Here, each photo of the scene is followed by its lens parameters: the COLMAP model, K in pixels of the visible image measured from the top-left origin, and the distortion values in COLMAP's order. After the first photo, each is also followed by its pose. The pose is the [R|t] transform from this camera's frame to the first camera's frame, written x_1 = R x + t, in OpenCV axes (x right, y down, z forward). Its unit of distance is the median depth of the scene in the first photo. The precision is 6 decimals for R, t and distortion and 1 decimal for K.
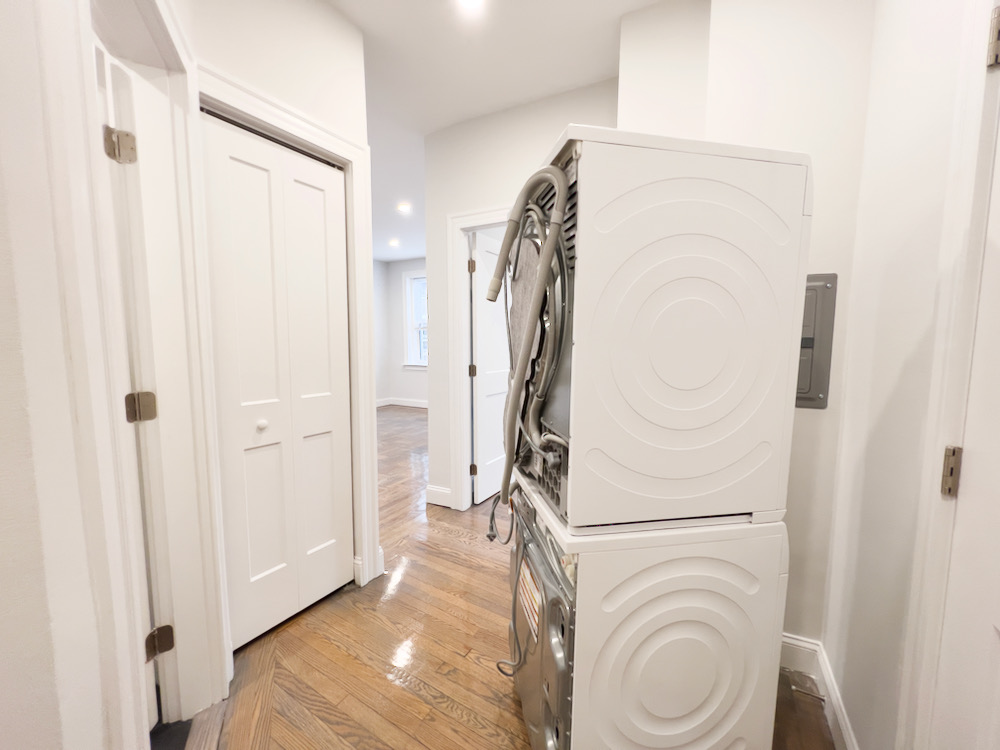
lens RADIAL K [[401.9, 0, 501.3], [0, 401.9, 378.5], [0, 0, 1]] dist [0.001147, 0.000748]
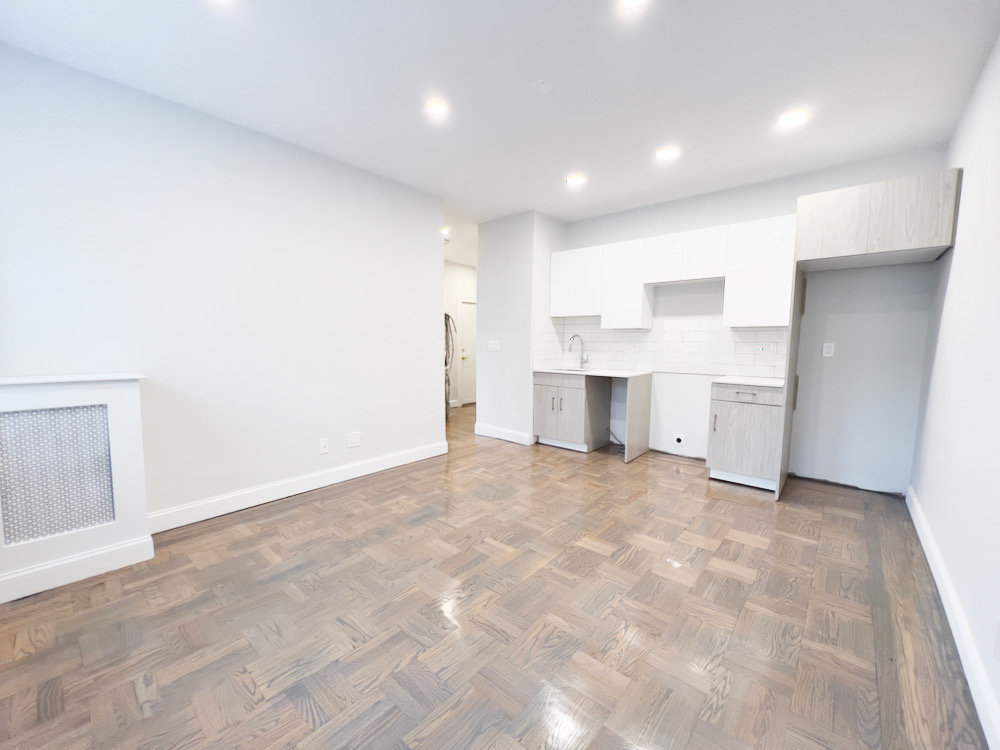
lens RADIAL K [[401.9, 0, 498.9], [0, 401.9, 375.1], [0, 0, 1]] dist [0.001147, 0.000748]
pose [[-0.977846, -0.026692, 0.207618, -0.274589], [0.010902, 0.983997, 0.177853, -0.089345], [-0.209043, 0.176176, -0.961906, 0.960457]]
